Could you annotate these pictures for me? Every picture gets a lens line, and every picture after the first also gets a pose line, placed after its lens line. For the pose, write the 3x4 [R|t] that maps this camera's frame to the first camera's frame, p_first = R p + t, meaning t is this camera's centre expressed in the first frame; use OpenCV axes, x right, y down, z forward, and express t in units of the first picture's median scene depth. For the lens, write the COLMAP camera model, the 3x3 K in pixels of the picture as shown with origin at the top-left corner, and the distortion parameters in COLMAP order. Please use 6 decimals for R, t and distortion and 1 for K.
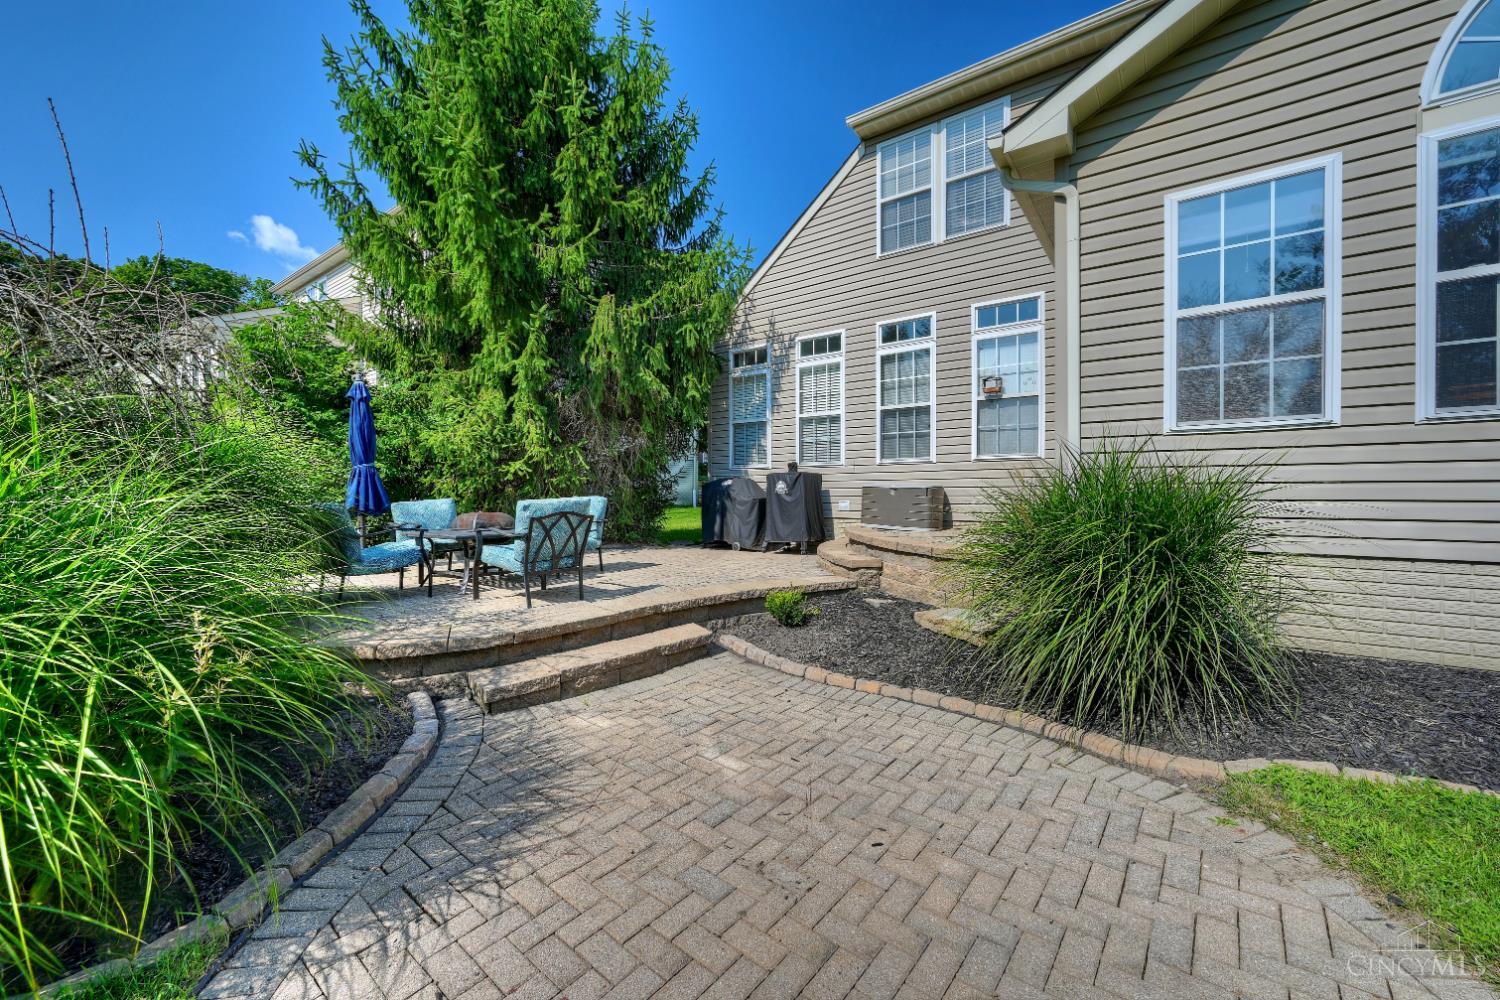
lens RADIAL K [[601.1, 0, 755.5], [0, 601.1, 497.9], [0, 0, 1]] dist [-0.000119, 0.000004]
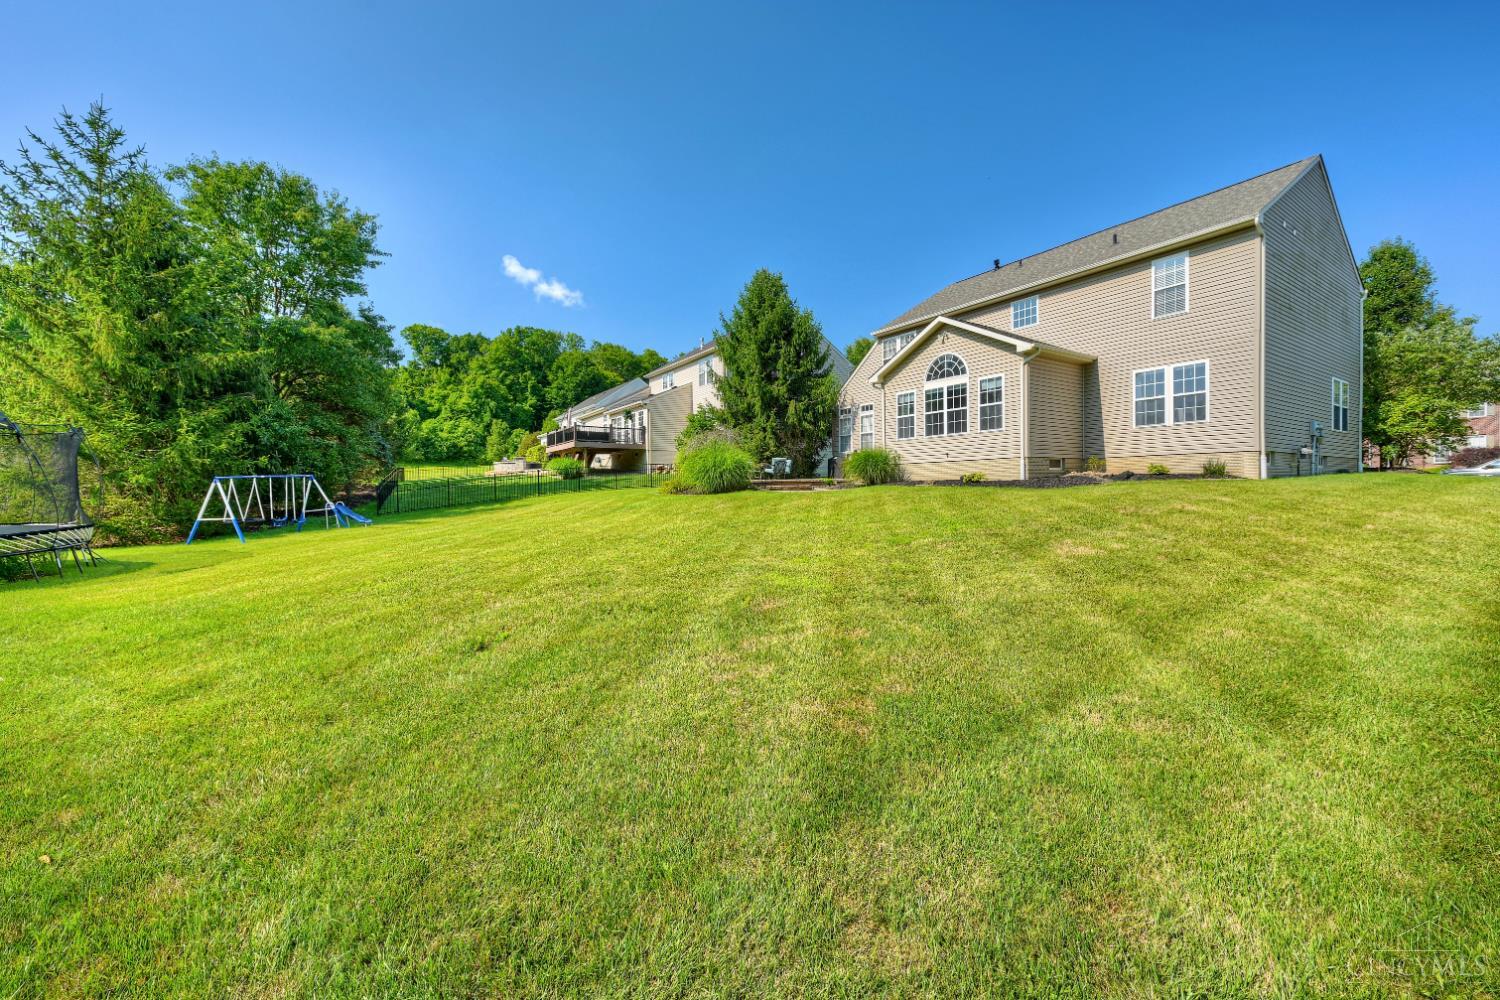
lens RADIAL K [[601.1, 0, 749.4], [0, 601.1, 498.8], [0, 0, 1]] dist [-0.000119, 0.000004]
pose [[0.937675, -0.004905, -0.347480, 0.620658], [0.007865, 0.999944, 0.007108, 0.160752], [0.347425, -0.009398, 0.937661, -2.006867]]
